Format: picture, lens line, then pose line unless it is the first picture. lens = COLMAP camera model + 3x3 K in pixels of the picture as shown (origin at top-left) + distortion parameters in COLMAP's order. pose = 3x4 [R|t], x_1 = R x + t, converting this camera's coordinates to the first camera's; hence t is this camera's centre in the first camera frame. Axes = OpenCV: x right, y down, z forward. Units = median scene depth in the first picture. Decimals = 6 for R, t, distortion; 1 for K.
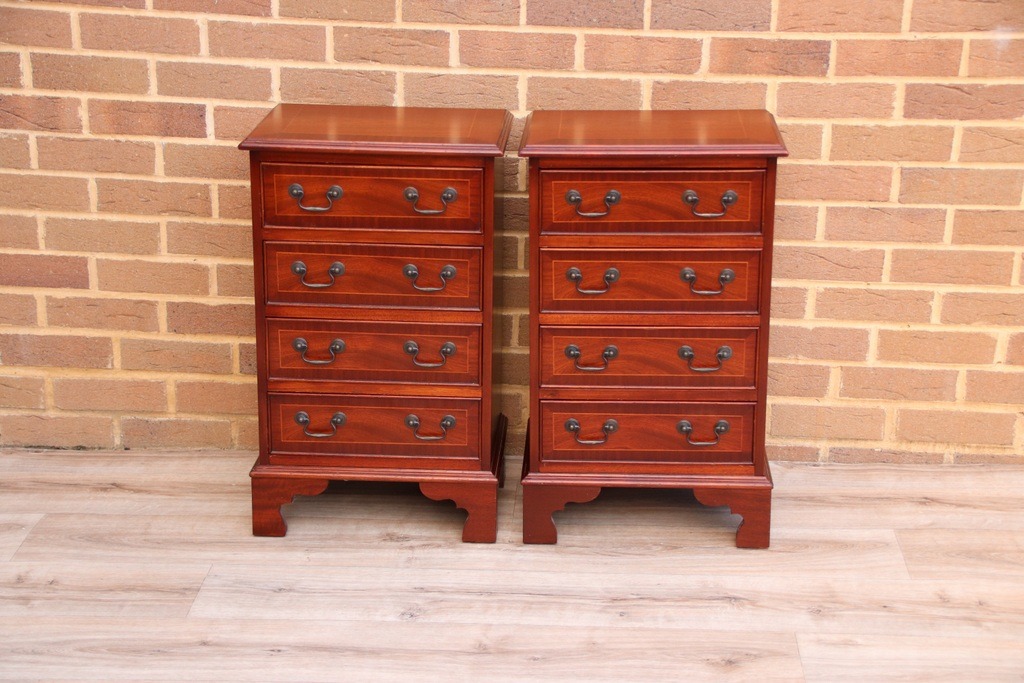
lens RADIAL K [[1943.5, 0, 509.4], [0, 1943.5, 359.1], [0, 0, 1]] dist [0.303979, 1.029439]
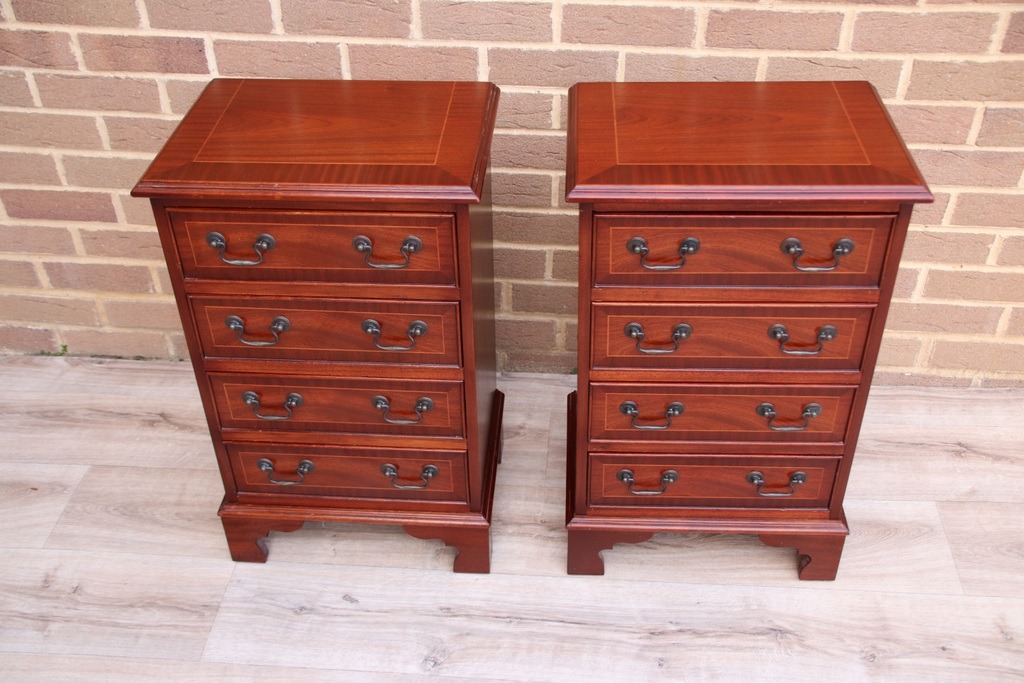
lens RADIAL K [[1067.5, 0, 508.8], [0, 1067.5, 363.9], [0, 0, 1]] dist [-0.079909, 0.305350]
pose [[0.999136, 0.001981, -0.041513, 0.005317], [0.012416, 0.939026, 0.343622, -0.156050], [0.039663, -0.343841, 0.938190, 0.505502]]
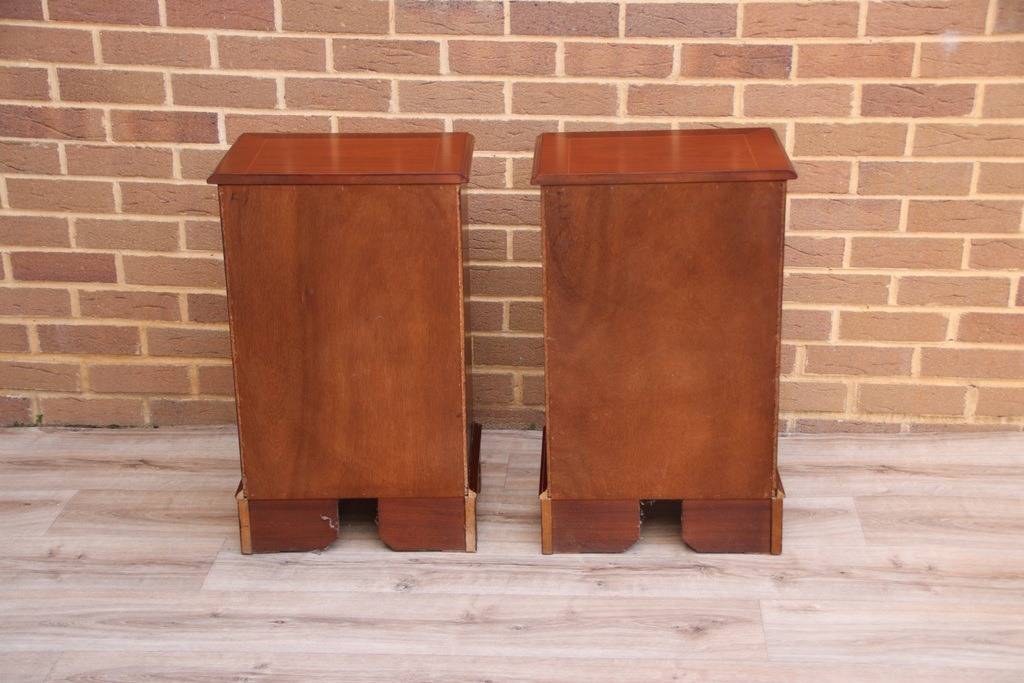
lens RADIAL K [[1694.8, 0, 507.1], [0, 1694.8, 364.2], [0, 0, 1]] dist [0.203474, 0.694472]
pose [[0.999680, -0.012425, -0.022013, 0.025076], [0.013177, 0.999324, 0.034332, -0.021143], [0.021571, -0.034611, 0.999168, 0.053820]]
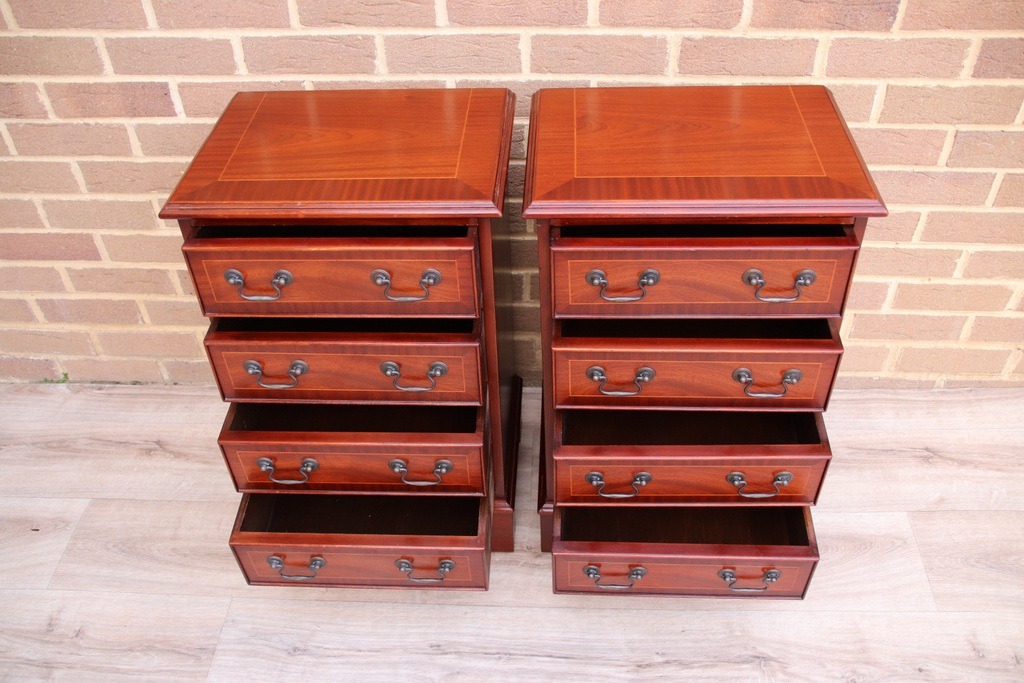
lens RADIAL K [[917.3, 0, 507.2], [0, 917.3, 360.9], [0, 0, 1]] dist [-0.138328, 0.178689]
pose [[0.998929, -0.030602, -0.034699, 0.008310], [0.042198, 0.910142, 0.412141, -0.176406], [0.018968, -0.413164, 0.910459, 0.590863]]
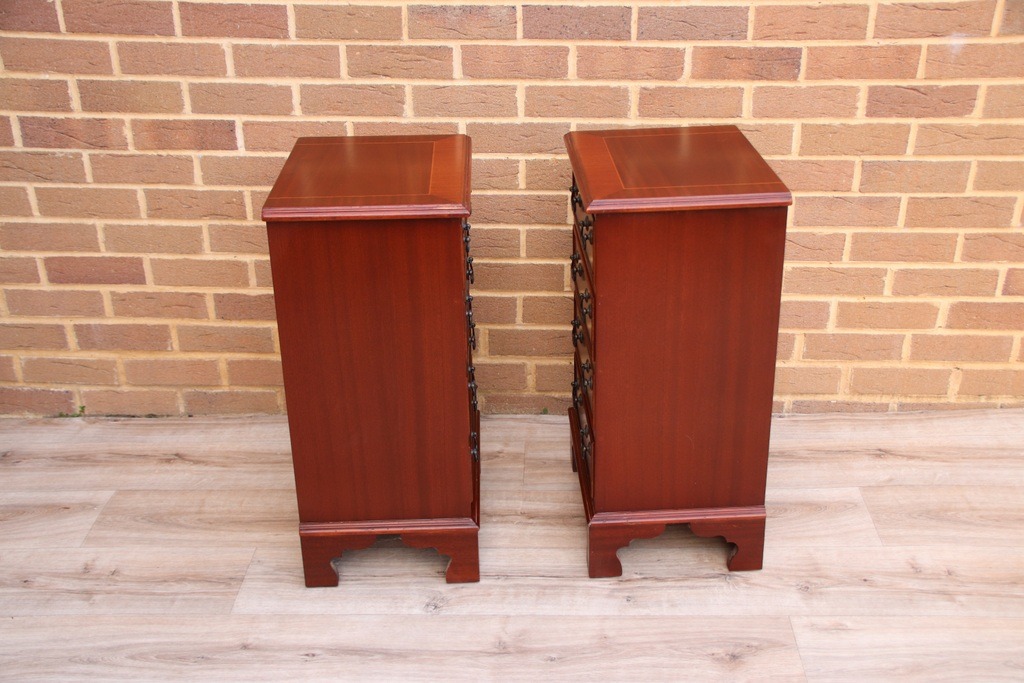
lens RADIAL K [[1216.3, 0, 511.5], [0, 1216.3, 363.4], [0, 0, 1]] dist [-0.011334, 0.371293]
pose [[0.999542, -0.029998, 0.004078, -0.005696], [0.029217, 0.991131, 0.129637, -0.078835], [-0.007931, -0.129458, 0.991553, 0.305117]]
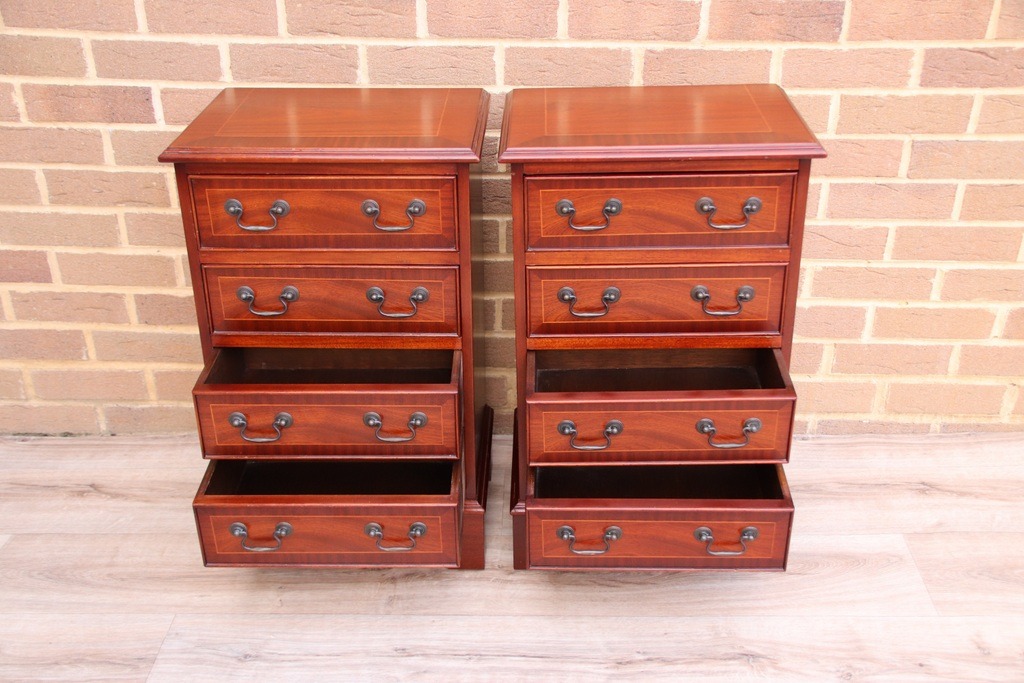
lens RADIAL K [[1164.9, 0, 512.1], [0, 1164.9, 361.6], [0, 0, 1]] dist [-0.039043, 0.381188]
pose [[0.999519, -0.027987, 0.013378, 0.001474], [0.025228, 0.984348, 0.174418, -0.095266], [-0.018050, -0.173997, 0.984581, 0.449834]]
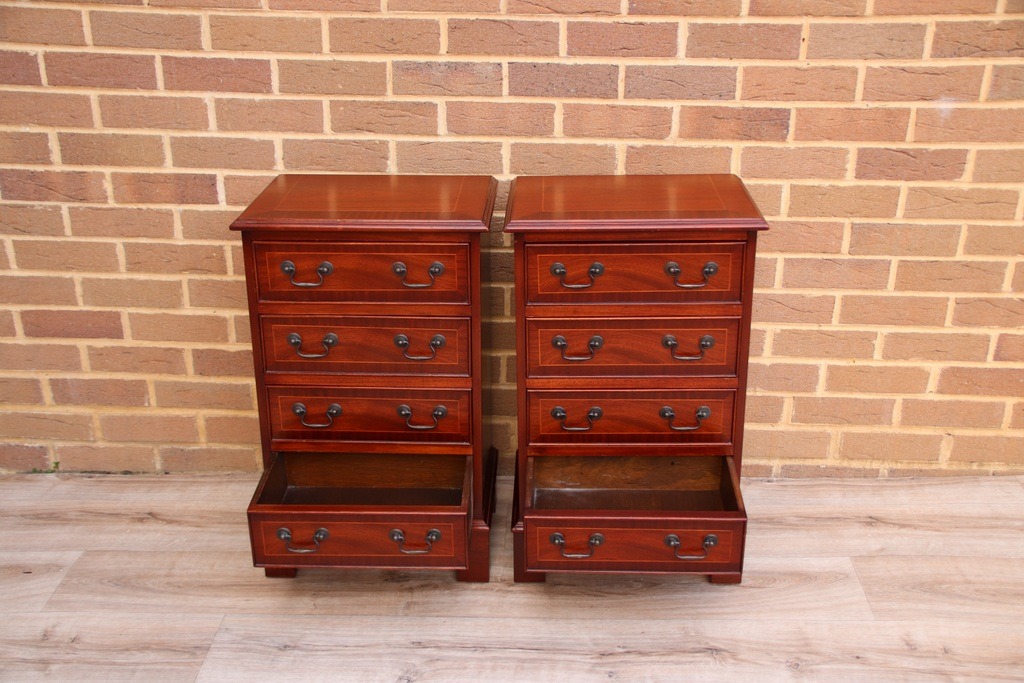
lens RADIAL K [[1171.2, 0, 509.5], [0, 1171.2, 357.2], [0, 0, 1]] dist [-0.028696, 0.341478]
pose [[0.999815, -0.017989, 0.006776, 0.002188], [0.017372, 0.996471, 0.082126, -0.079454], [-0.008230, -0.081993, 0.996599, 0.346715]]
